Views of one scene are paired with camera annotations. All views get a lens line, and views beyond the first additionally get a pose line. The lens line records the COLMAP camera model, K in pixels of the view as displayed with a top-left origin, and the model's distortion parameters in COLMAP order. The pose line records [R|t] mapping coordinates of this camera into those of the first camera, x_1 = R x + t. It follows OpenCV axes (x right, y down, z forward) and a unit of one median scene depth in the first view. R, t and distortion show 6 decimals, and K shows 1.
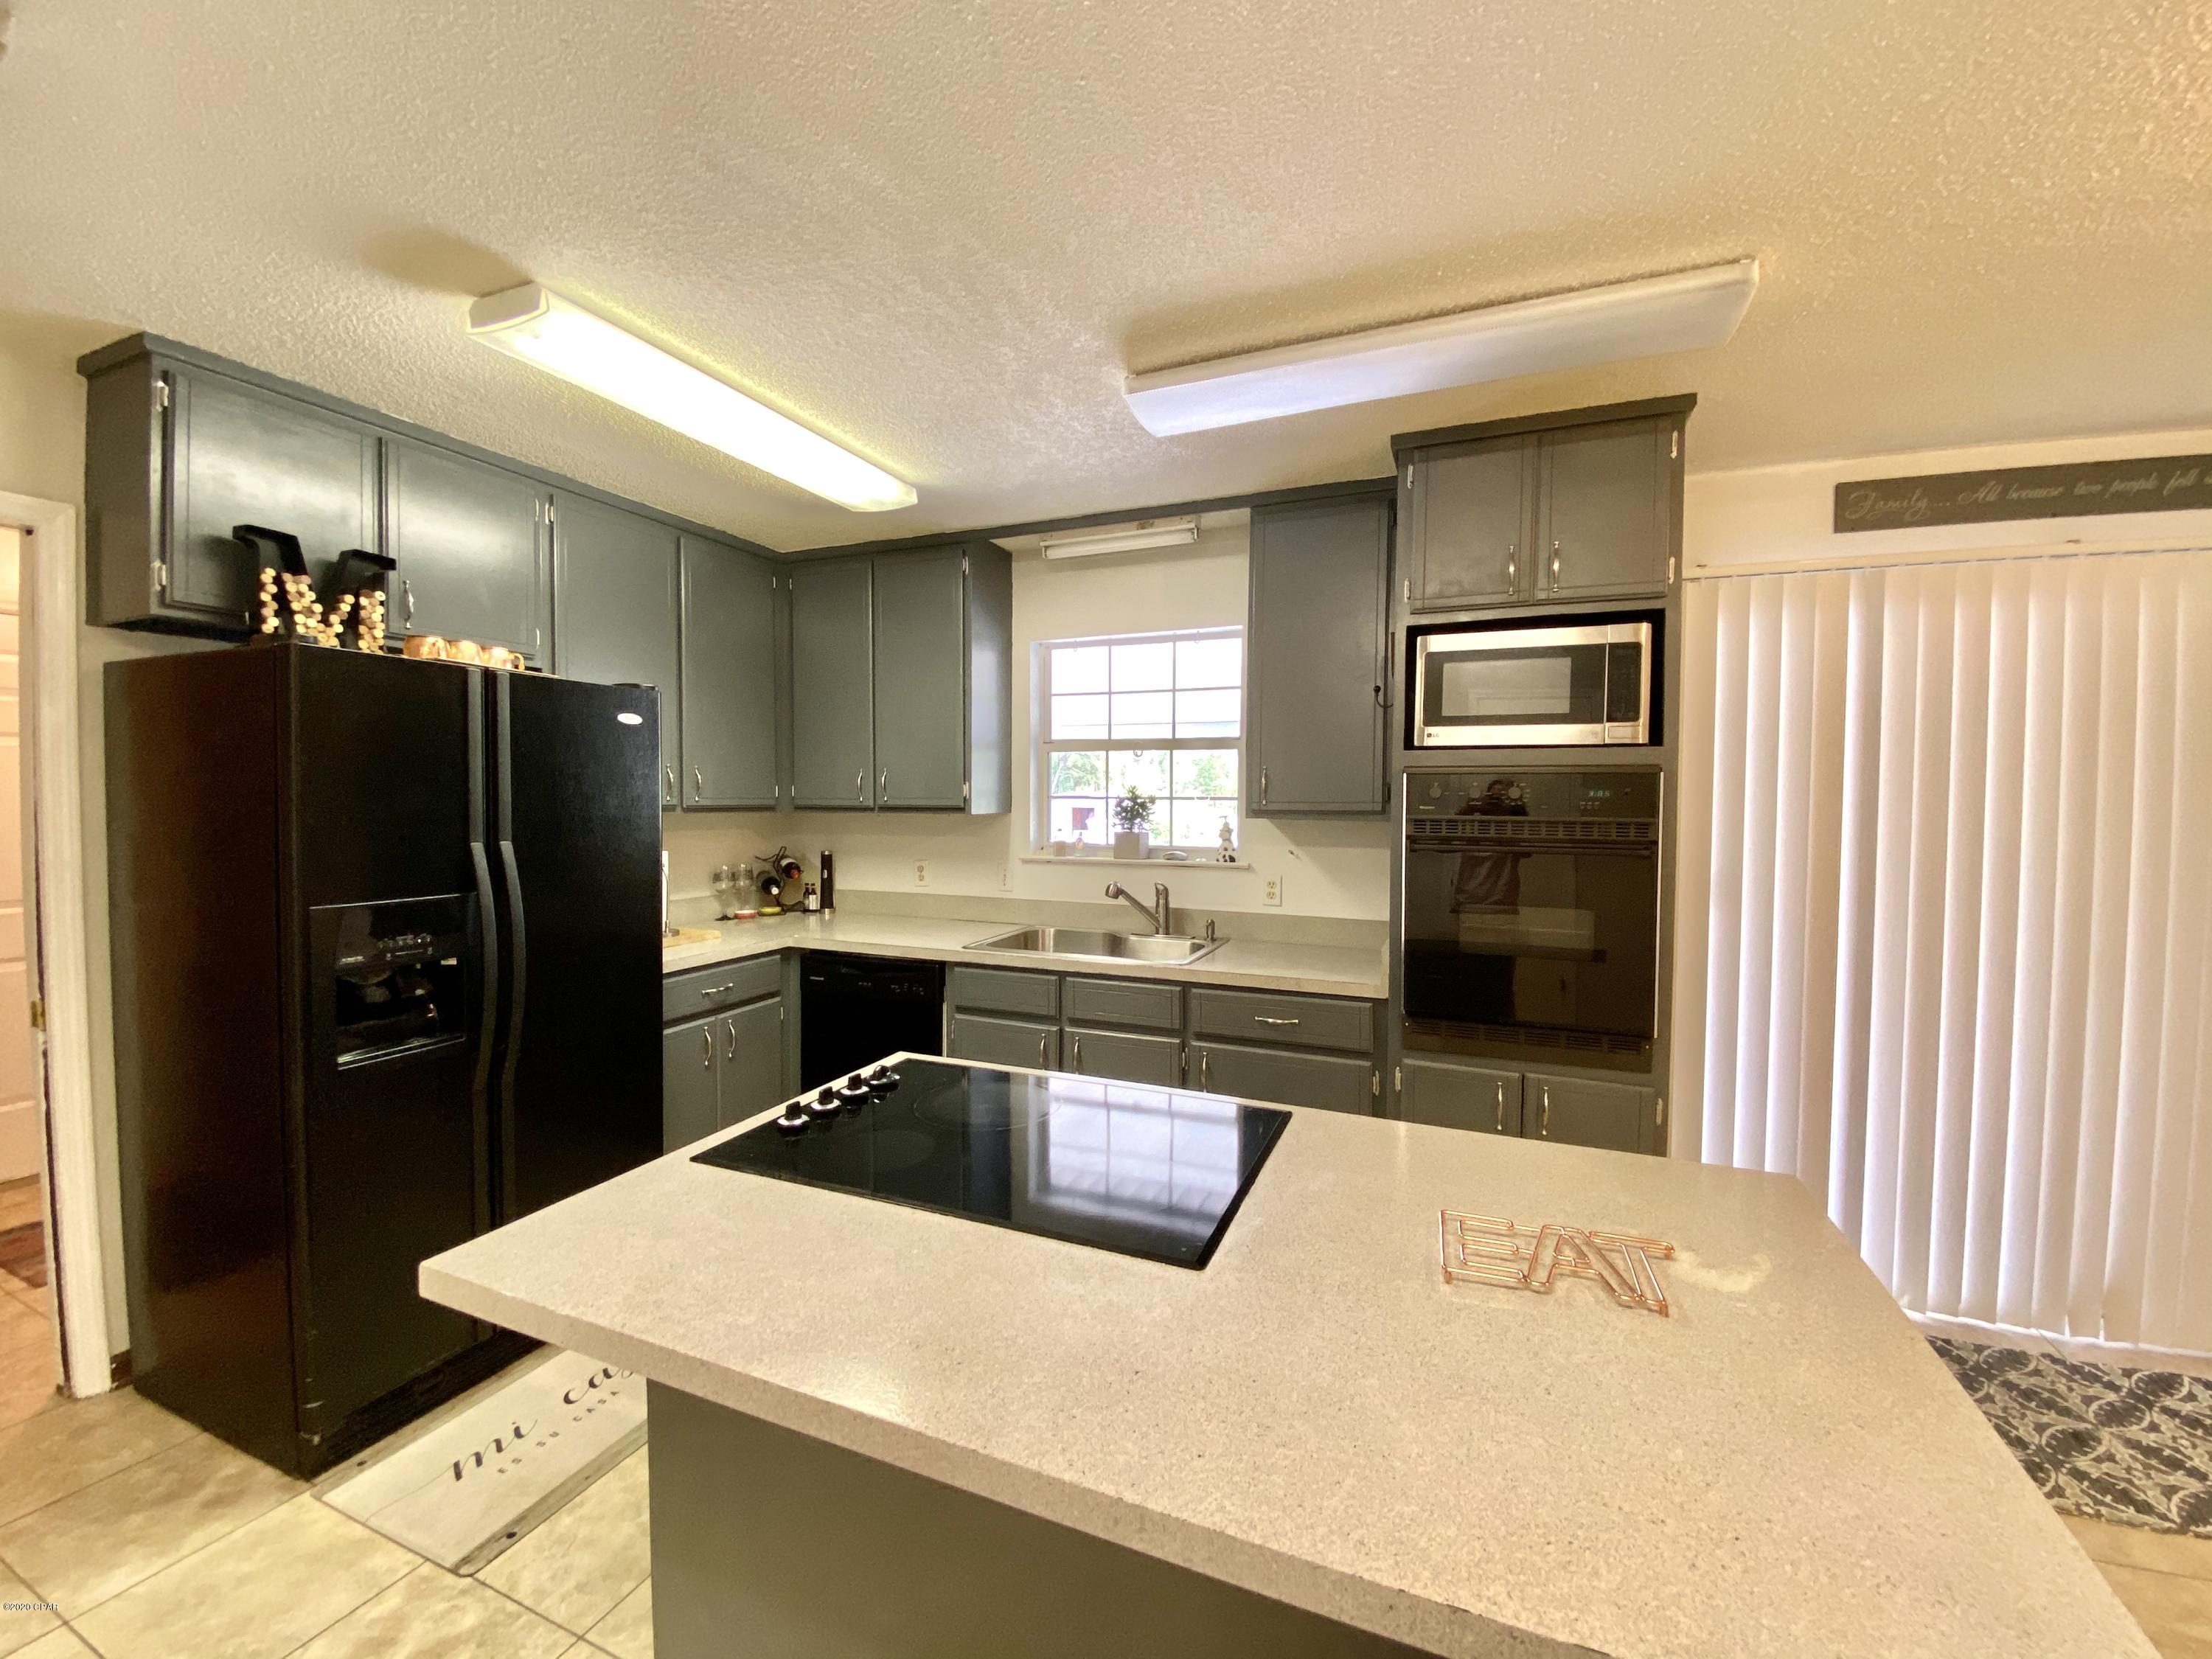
lens RADIAL K [[904.0, 0, 1118.0], [0, 904.0, 825.3], [0, 0, 1]] dist [-0.004922, -0.006742]
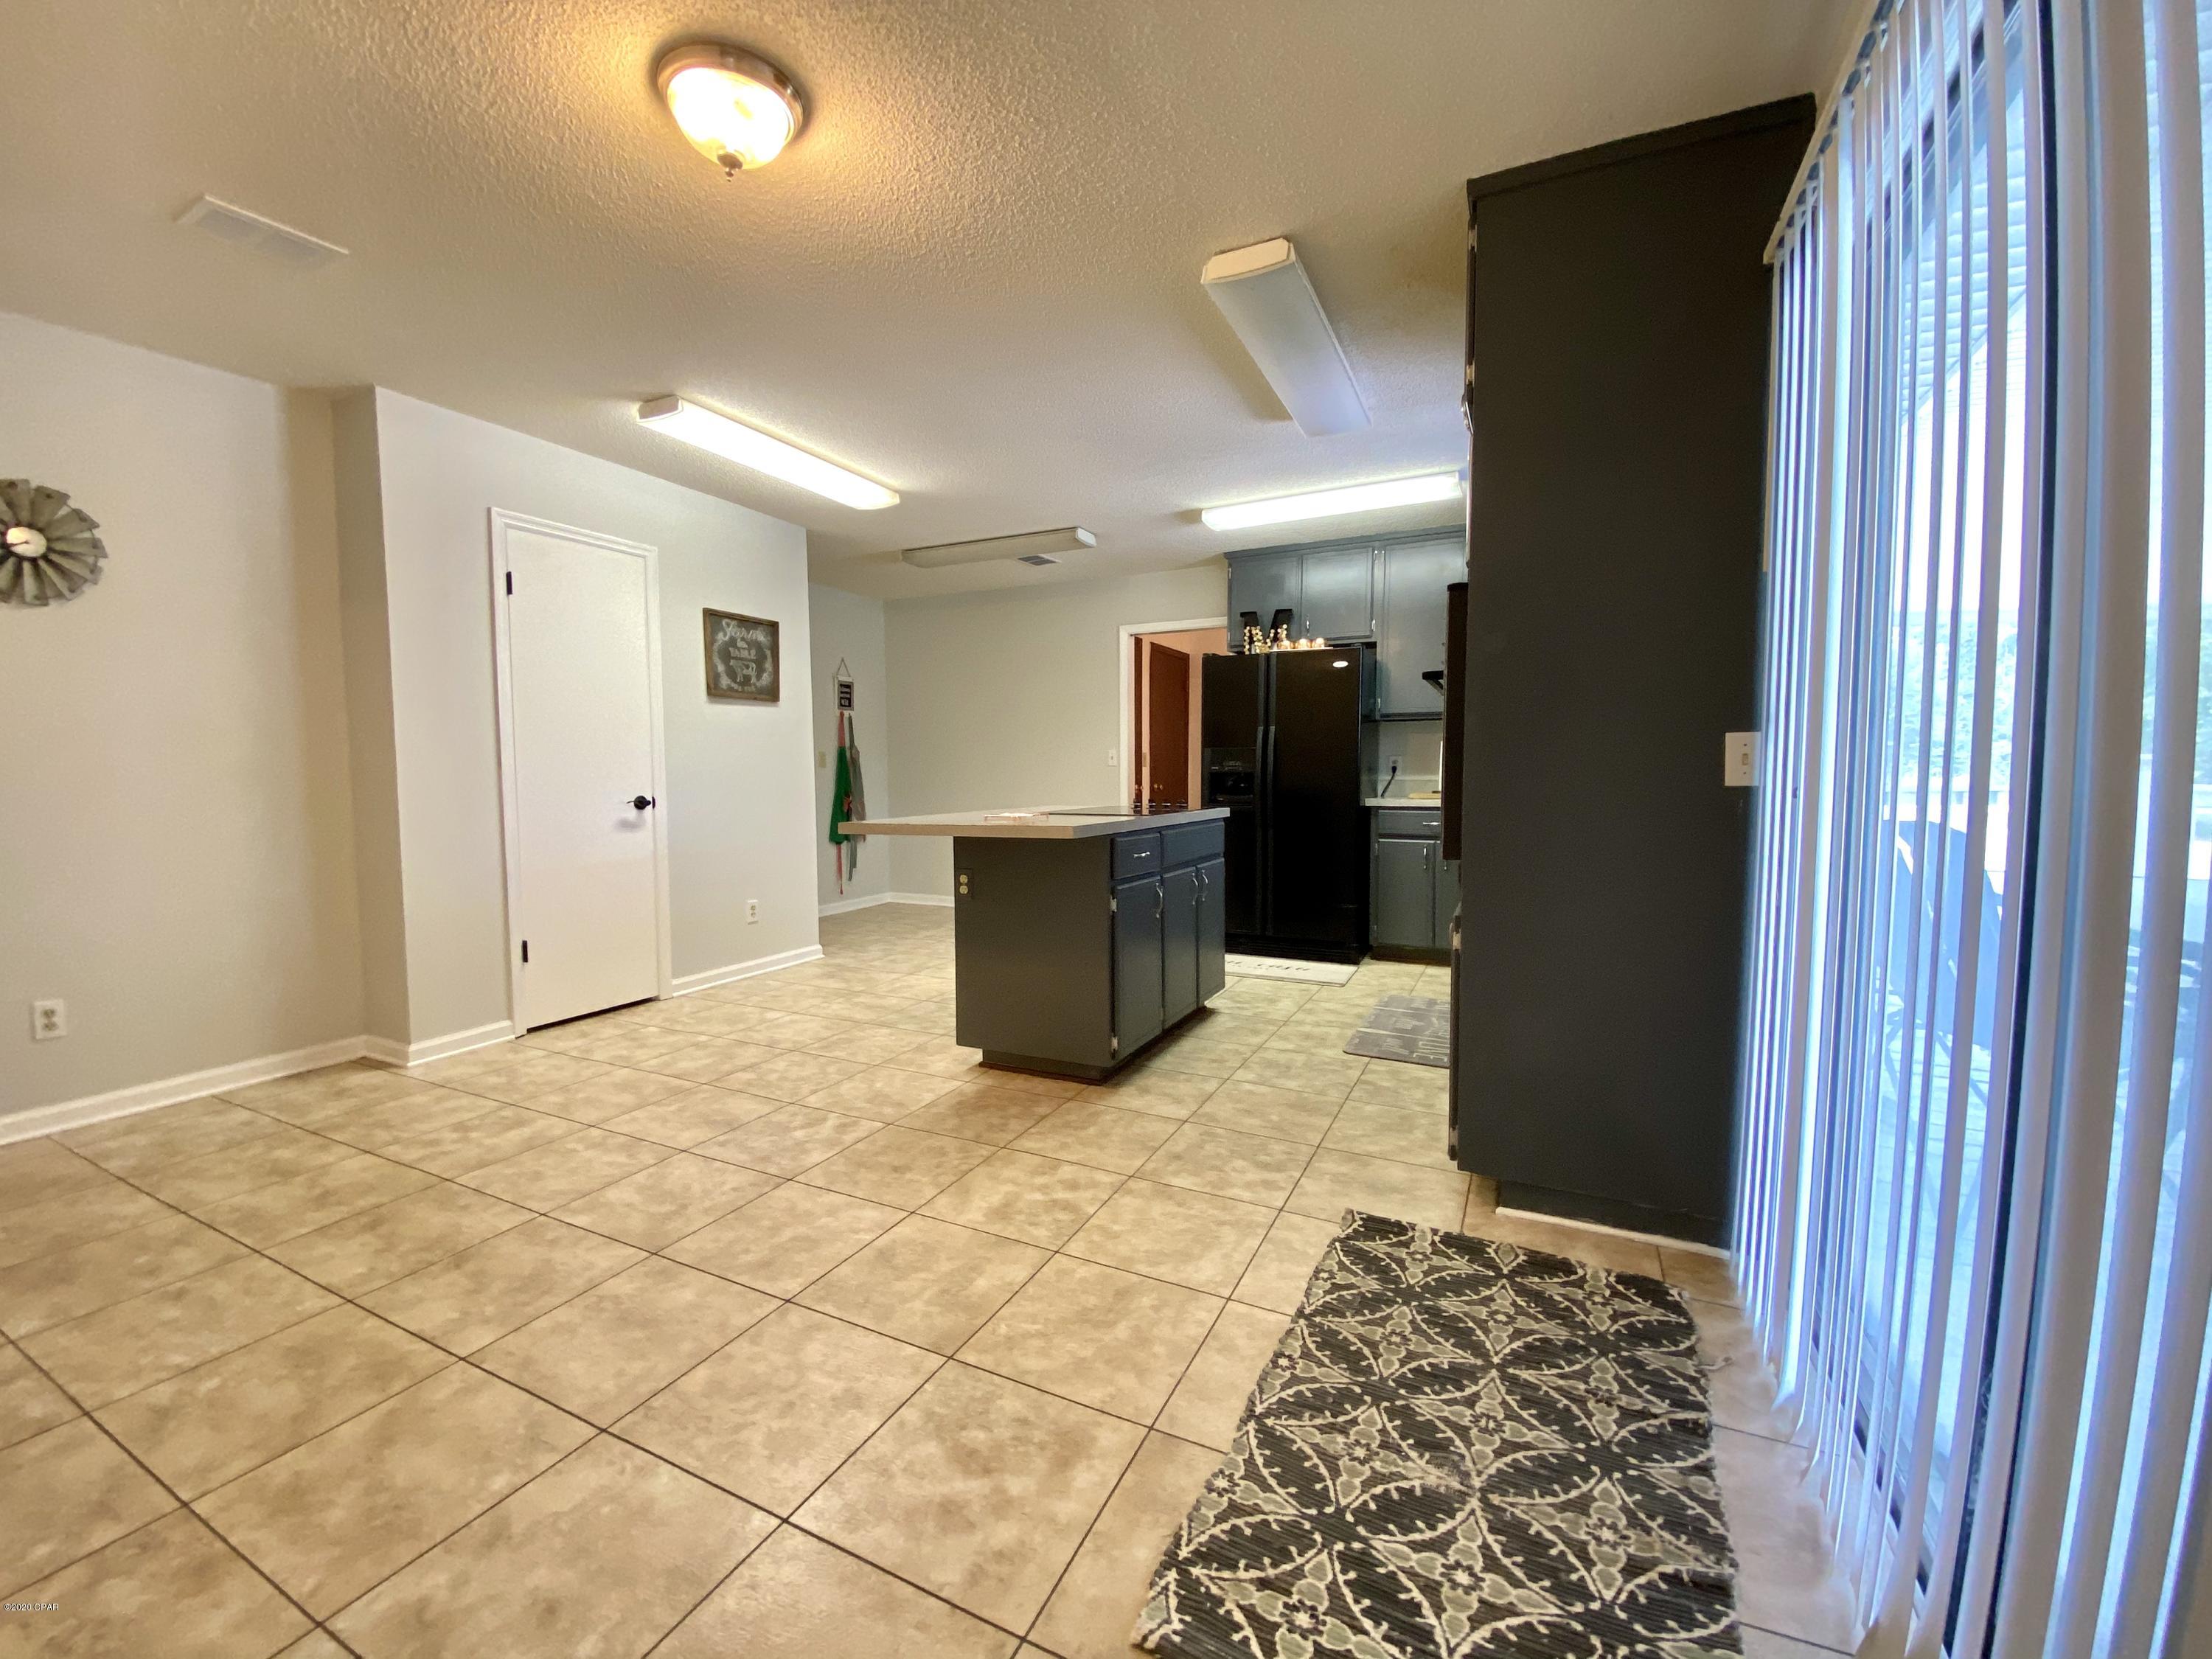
lens RADIAL K [[904.0, 0, 1110.5], [0, 904.0, 827.6], [0, 0, 1]] dist [-0.004922, -0.006742]
pose [[-0.060437, 0.056871, -0.996551, 1.443162], [-0.032609, 0.997730, 0.058915, 0.130940], [0.997639, 0.036057, -0.058445, 0.632639]]
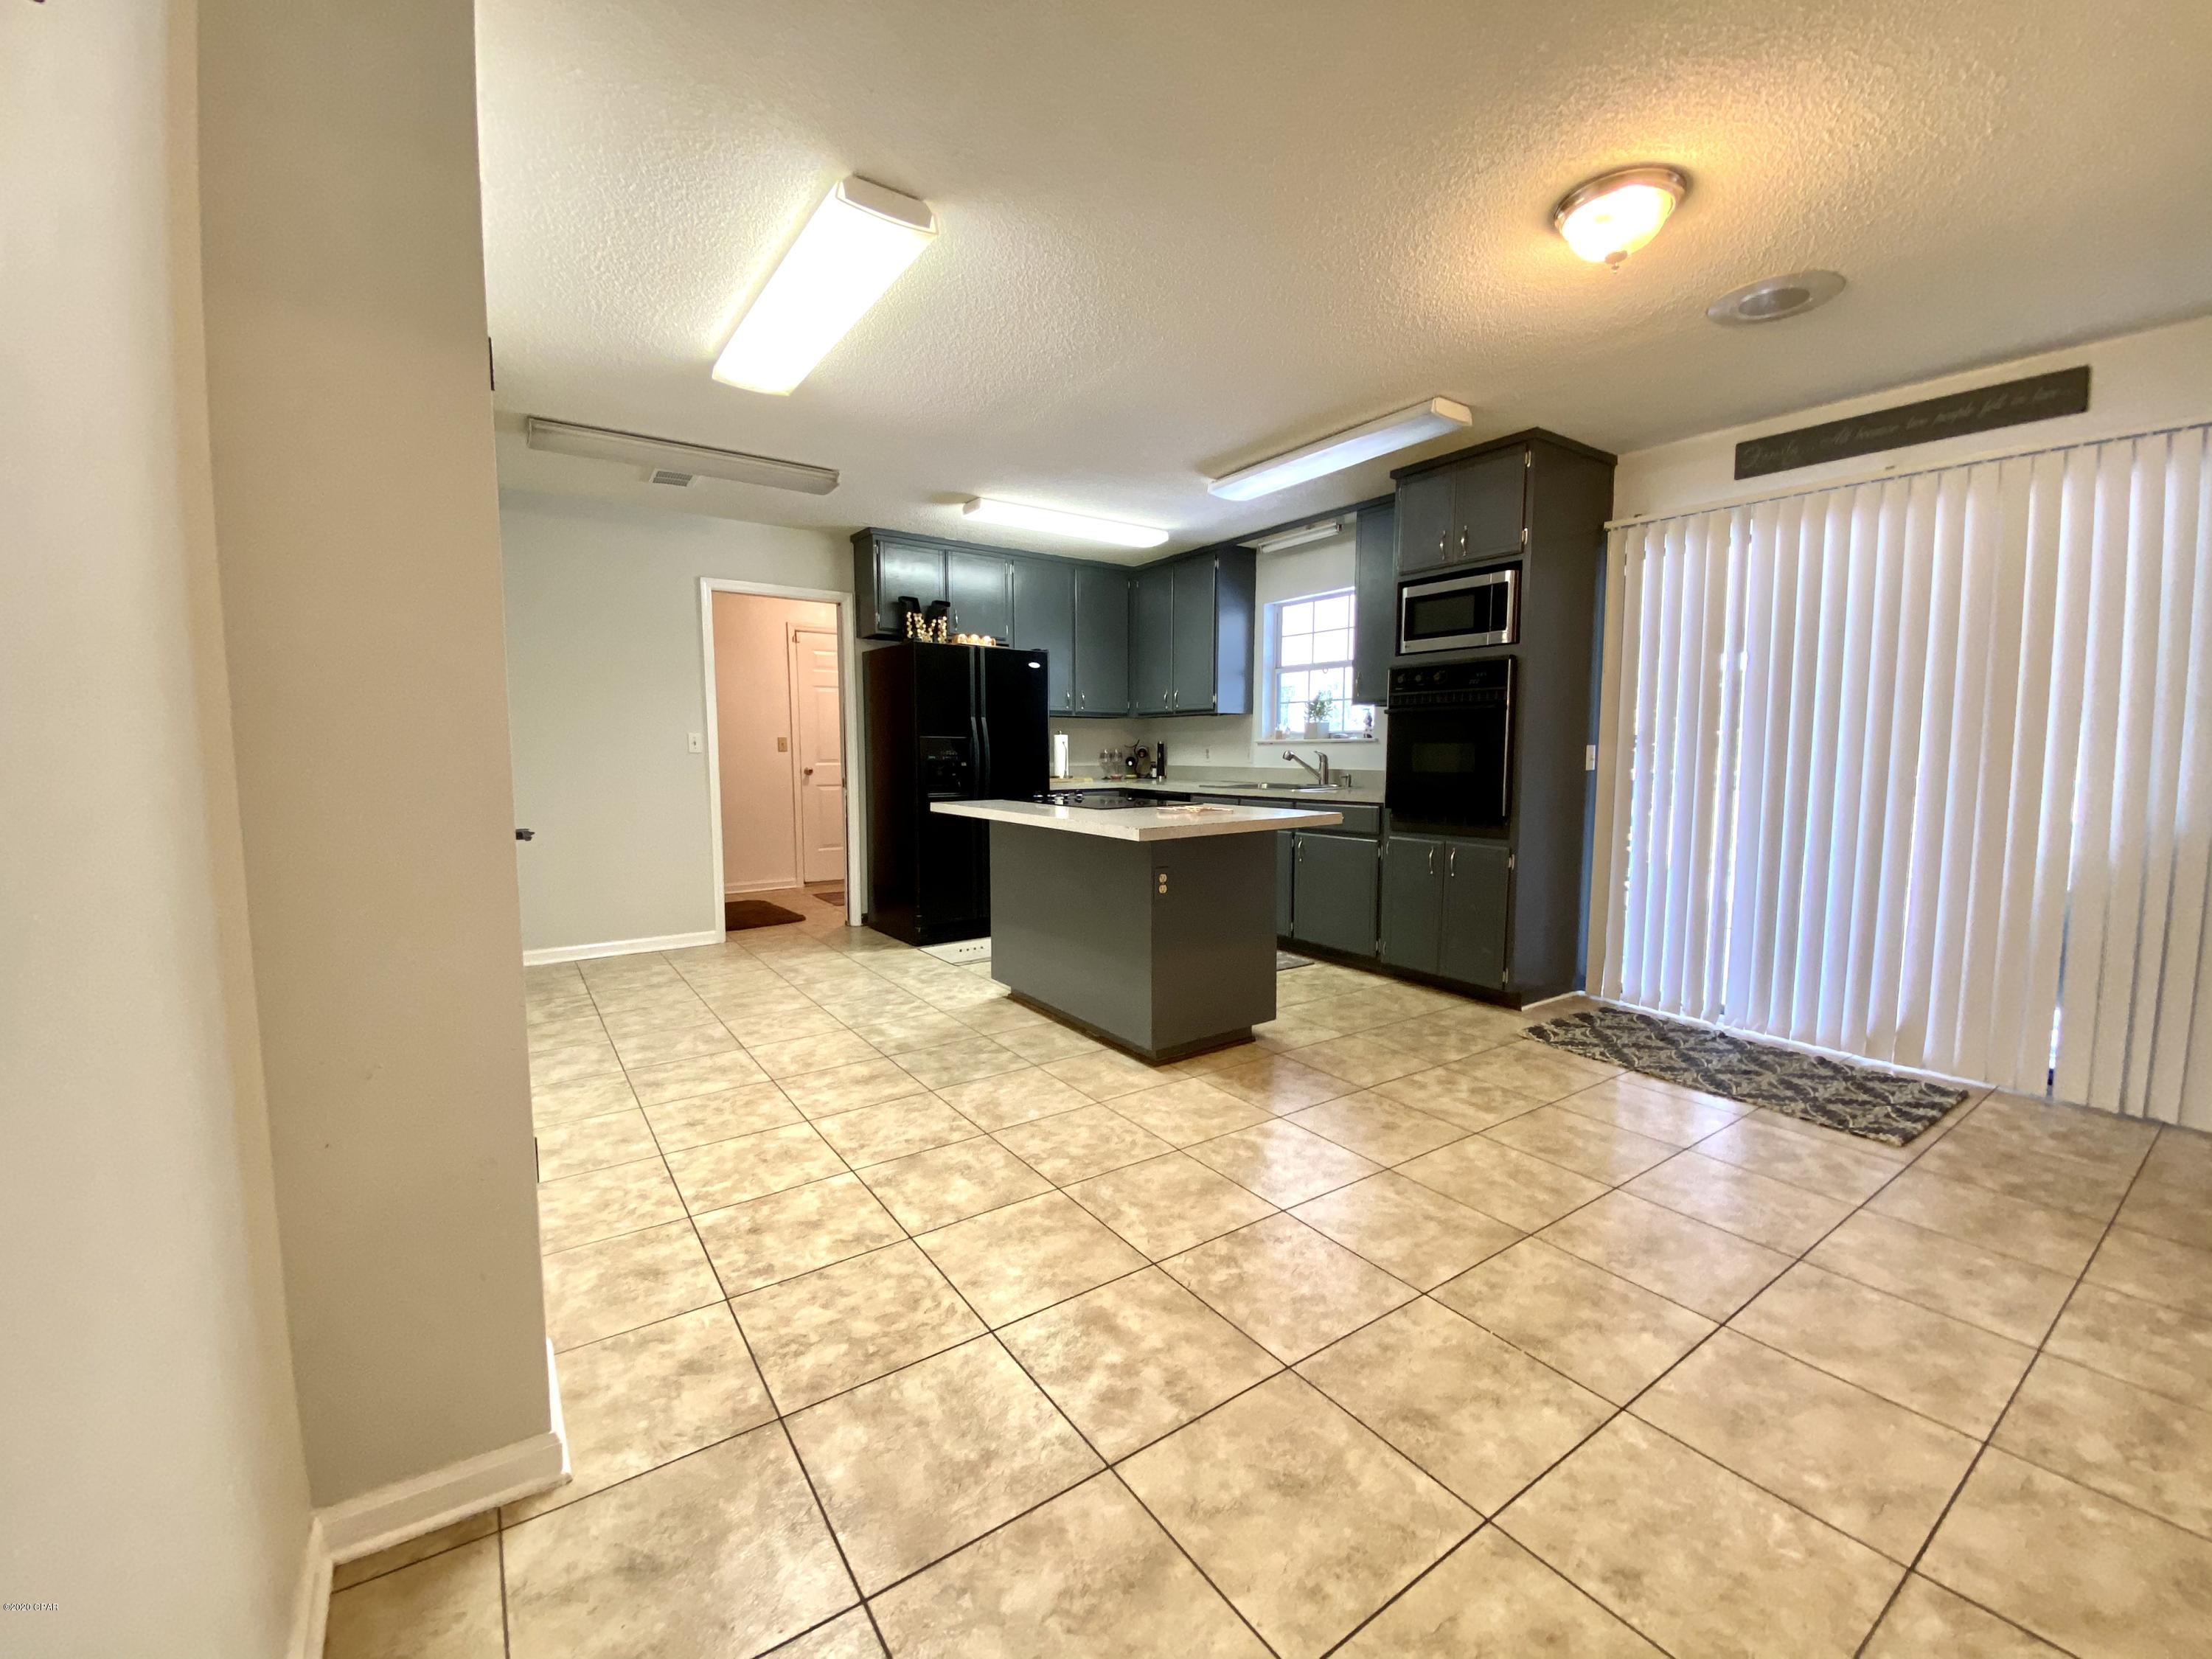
lens RADIAL K [[904.0, 0, 1100.5], [0, 904.0, 832.3], [0, 0, 1]] dist [-0.004922, -0.006742]
pose [[0.840064, 0.041371, -0.540907, 0.774477], [-0.010967, 0.998179, 0.059312, 0.151419], [0.542376, -0.043894, 0.838988, -0.745770]]
